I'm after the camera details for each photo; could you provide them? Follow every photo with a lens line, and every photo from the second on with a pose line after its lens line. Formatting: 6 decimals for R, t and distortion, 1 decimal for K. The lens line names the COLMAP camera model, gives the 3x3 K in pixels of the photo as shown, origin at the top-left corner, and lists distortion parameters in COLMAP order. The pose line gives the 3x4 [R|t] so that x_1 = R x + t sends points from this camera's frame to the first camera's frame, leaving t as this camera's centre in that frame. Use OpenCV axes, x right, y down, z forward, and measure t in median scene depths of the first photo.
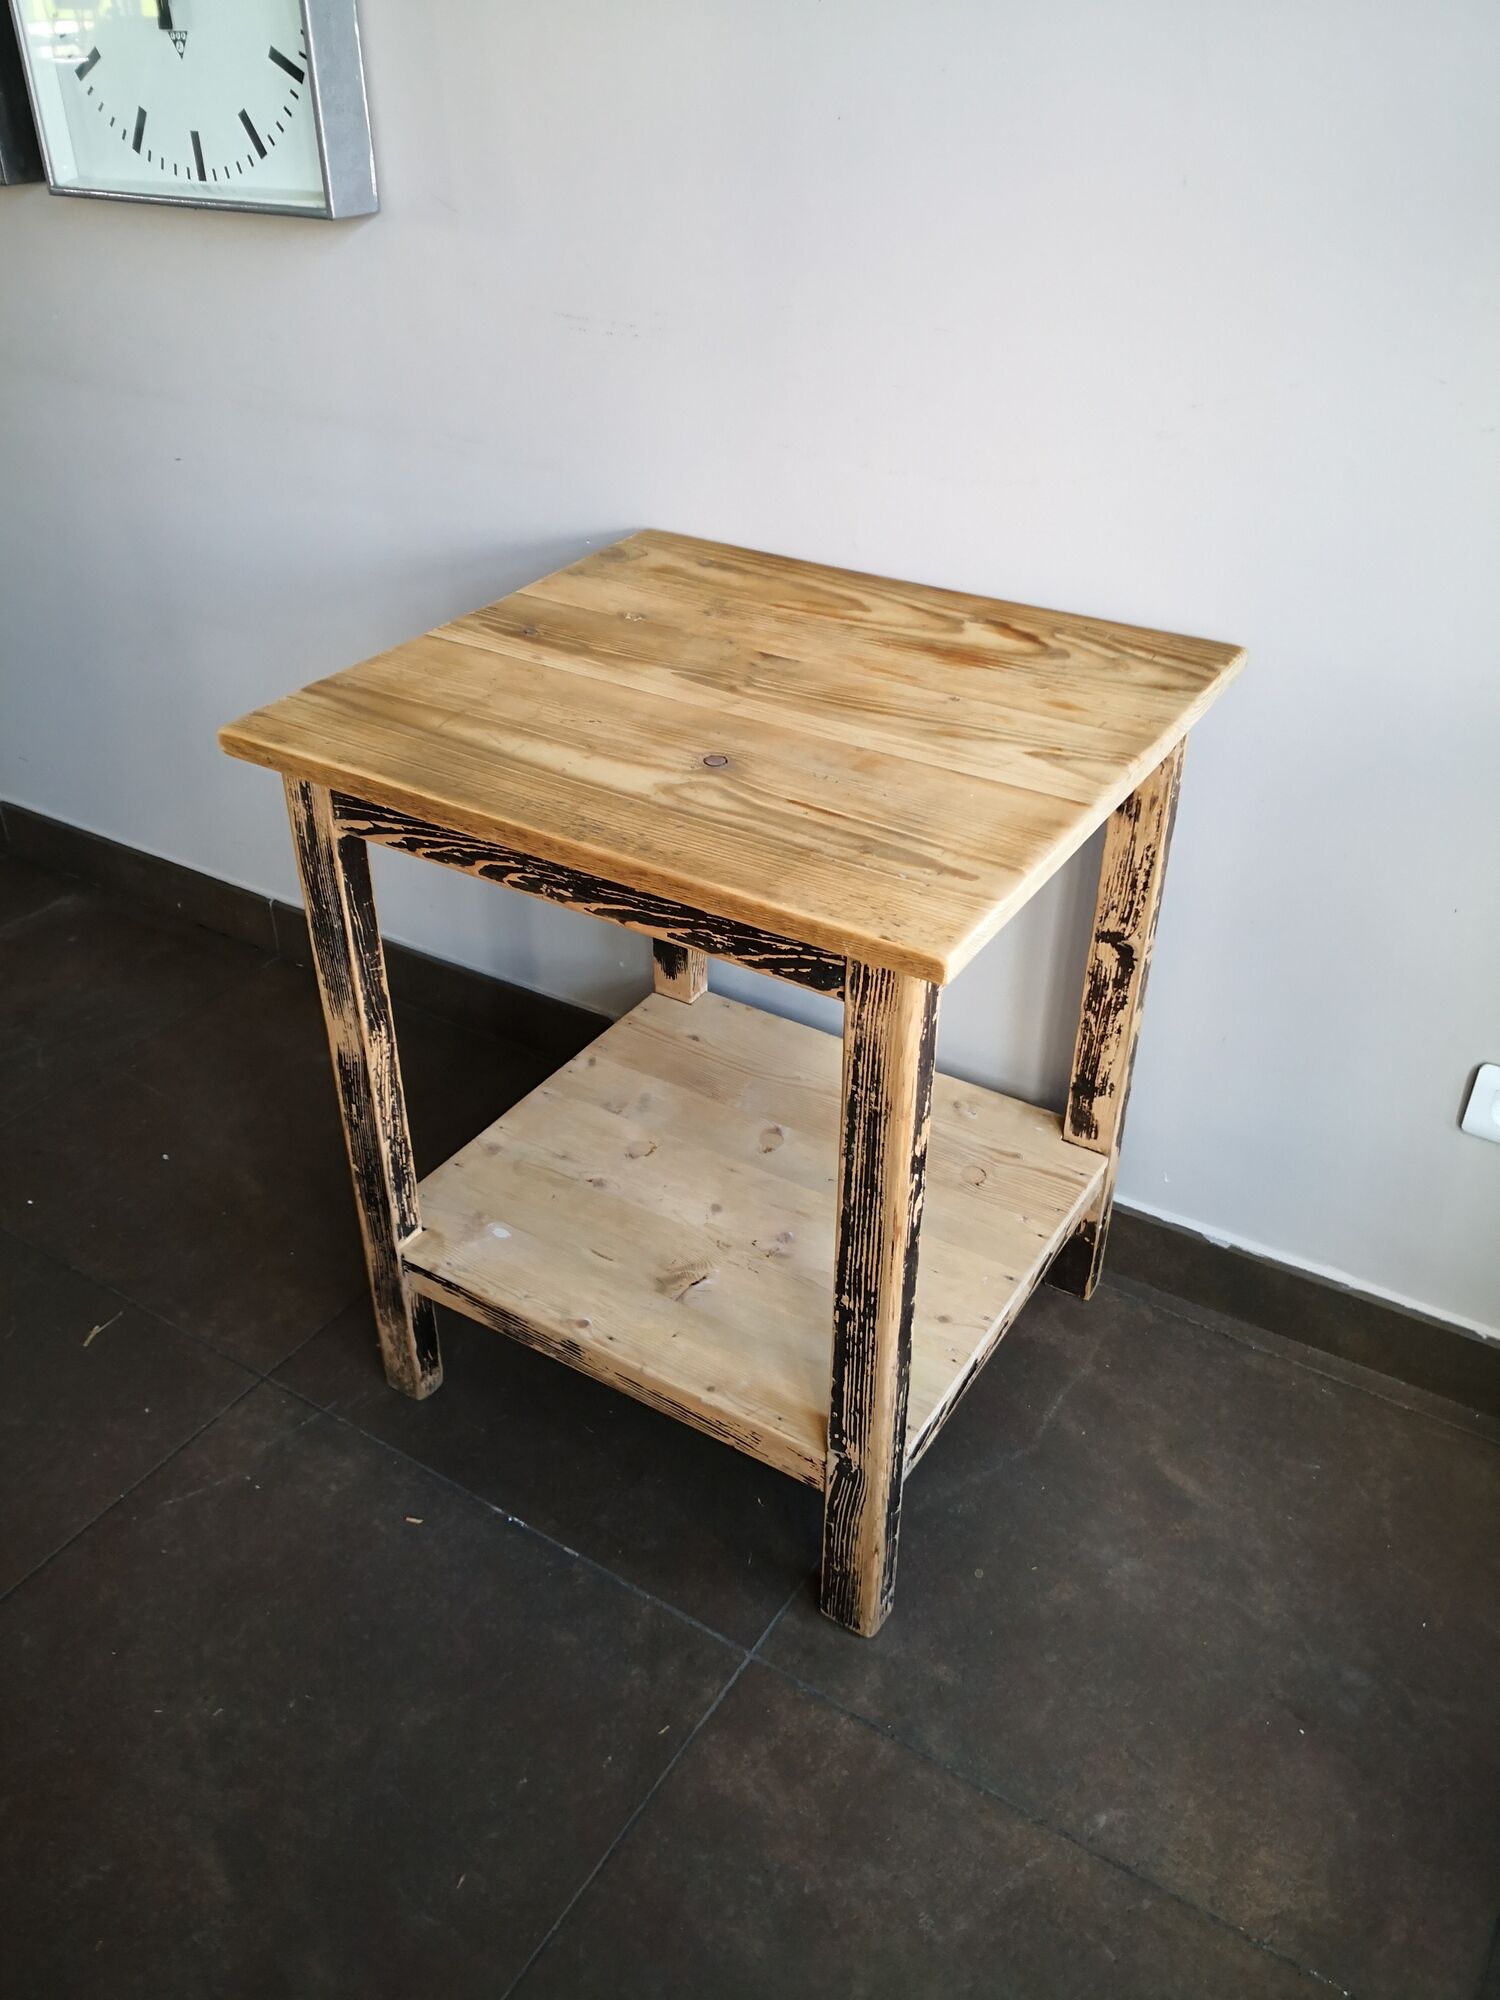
lens RADIAL K [[1628.3, 0, 731.2], [0, 1628.3, 995.7], [0, 0, 1]] dist [0.029213, -0.072054]
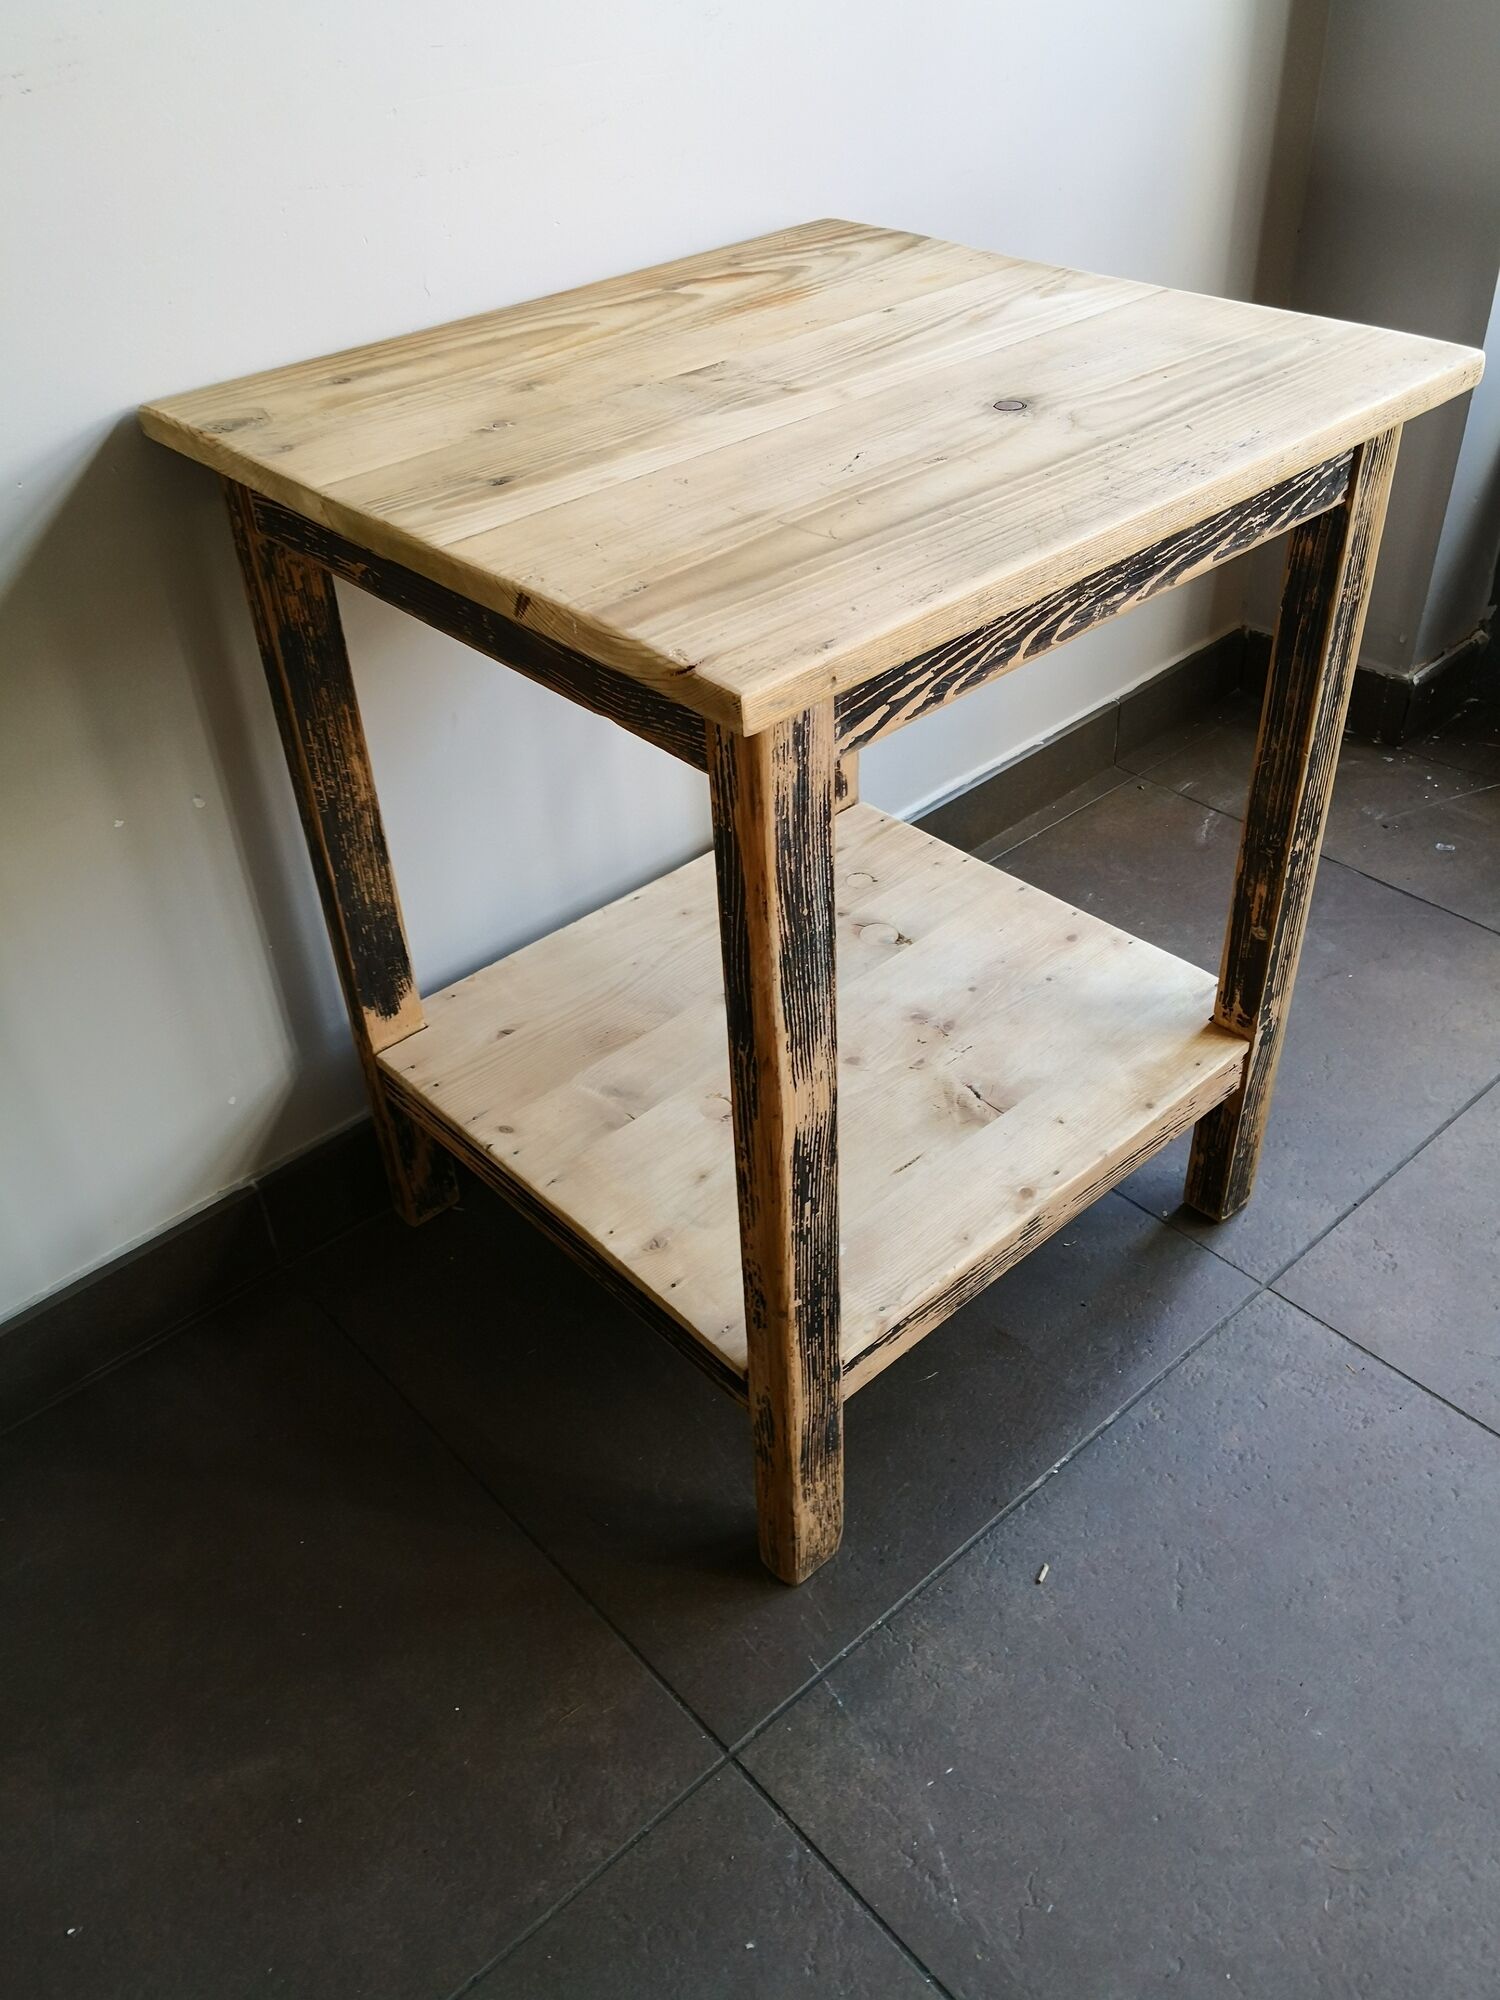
lens RADIAL K [[1628.3, 0, 716.2], [0, 1628.3, 985.5], [0, 0, 1]] dist [0.029213, -0.072054]
pose [[0.281036, -0.591759, 0.755540, -0.680126], [0.574843, 0.734212, 0.361232, -0.253985], [-0.768488, 0.332797, 0.546509, 0.637927]]
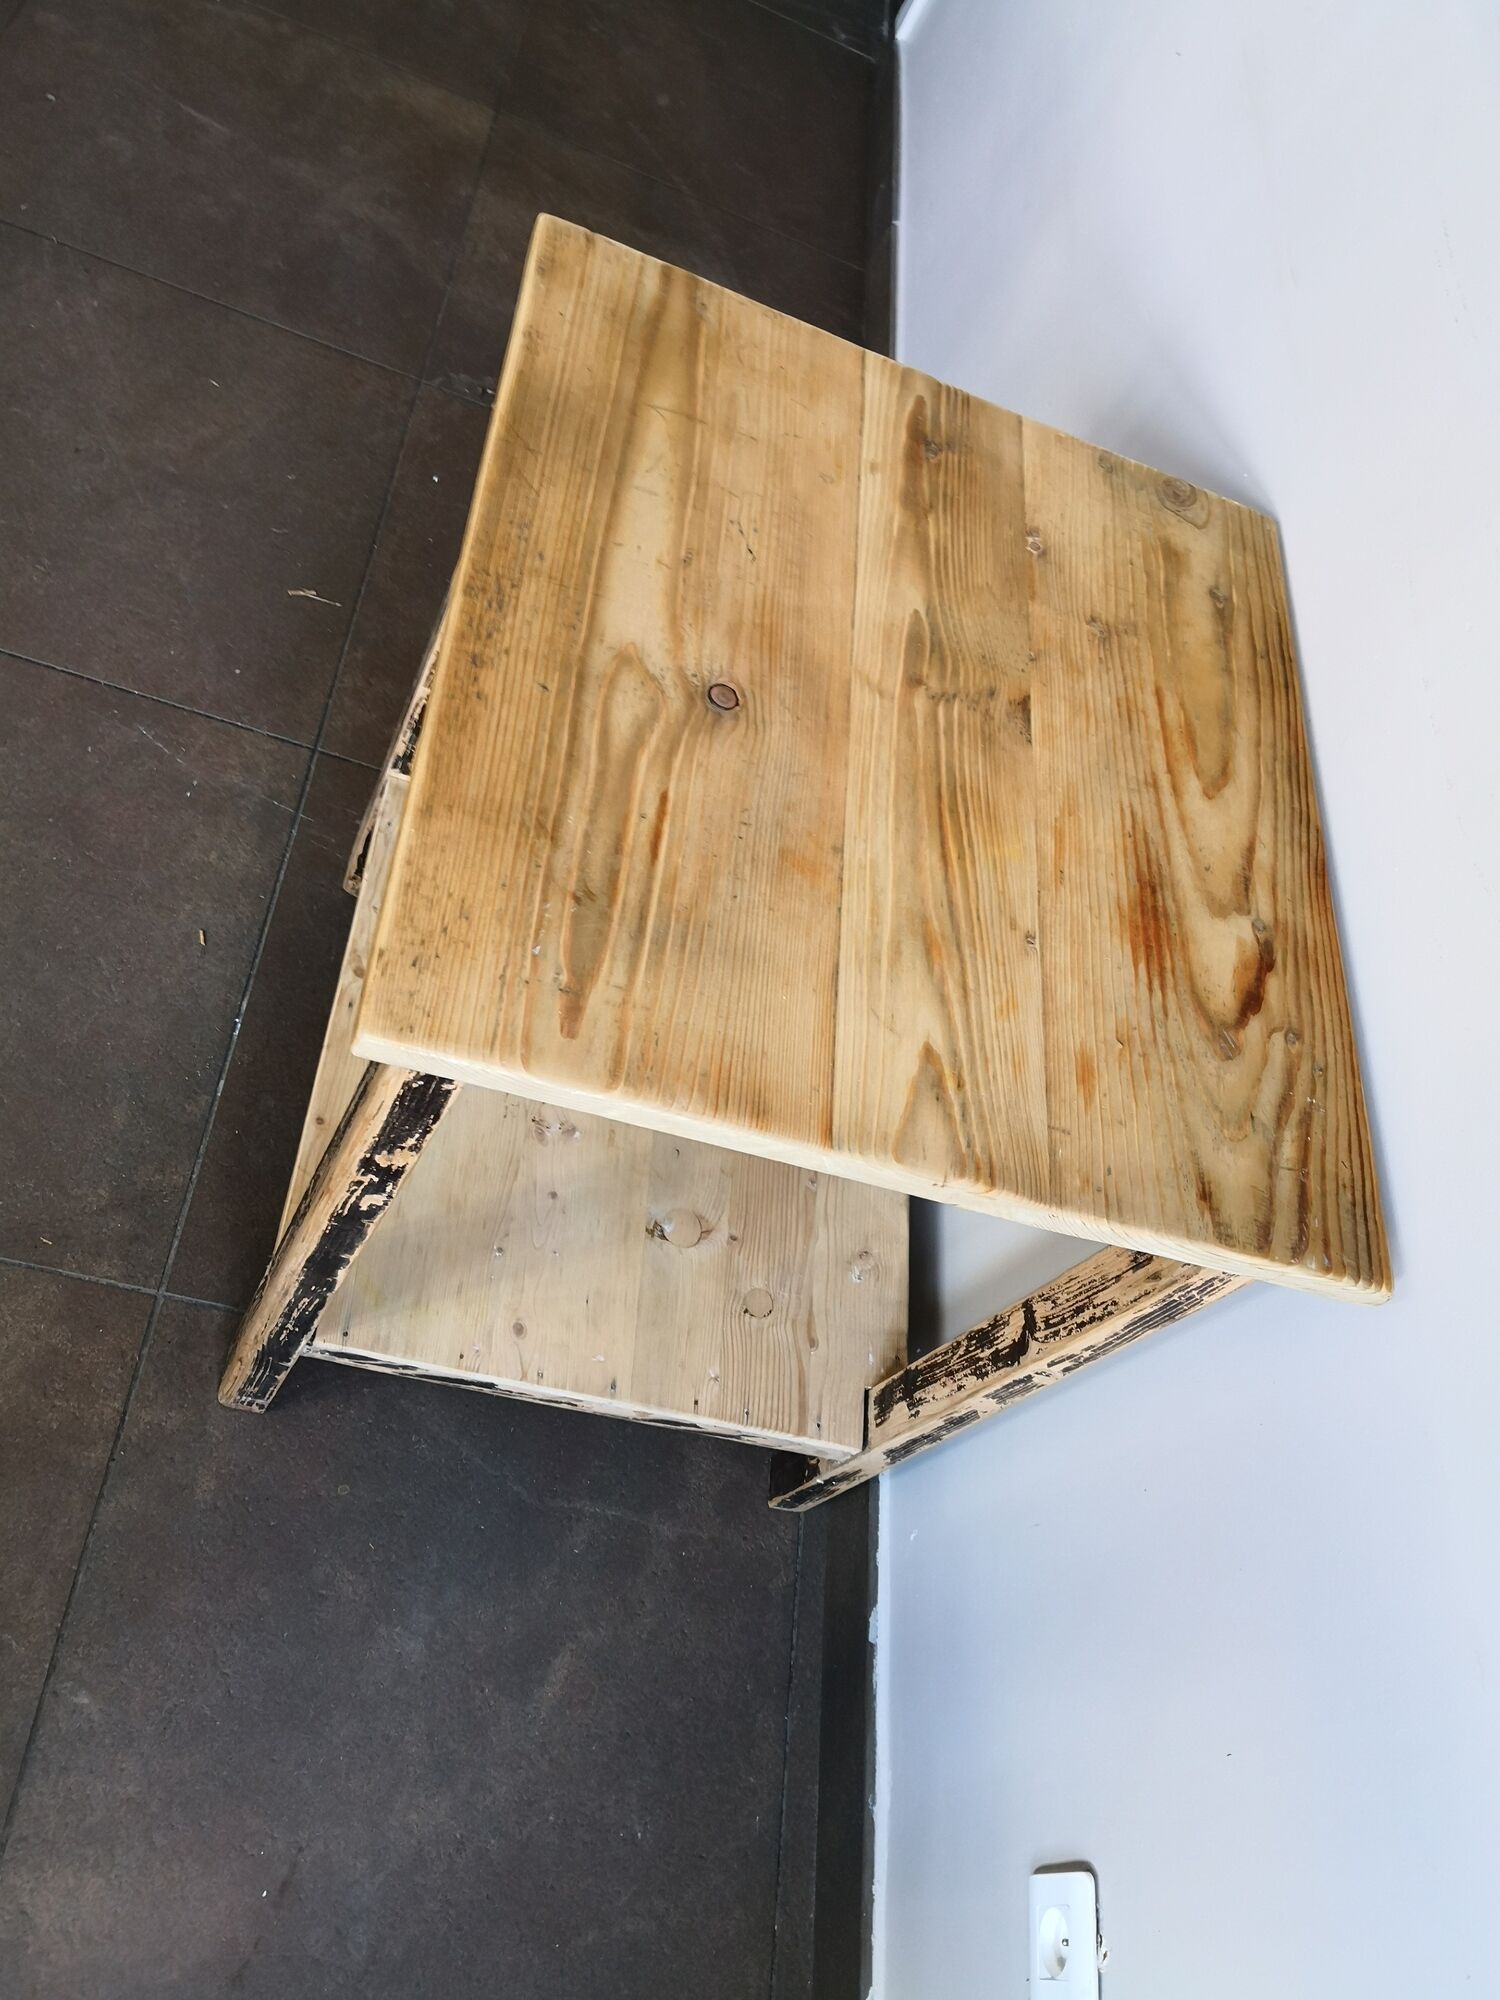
lens RADIAL K [[1628.3, 0, 735.9], [0, 1628.3, 966.6], [0, 0, 1]] dist [0.029213, -0.072054]
pose [[0.431925, 0.852063, -0.295683, 0.270016], [-0.774882, 0.518343, 0.361771, -0.297385], [0.461517, 0.072861, 0.884134, 0.280623]]
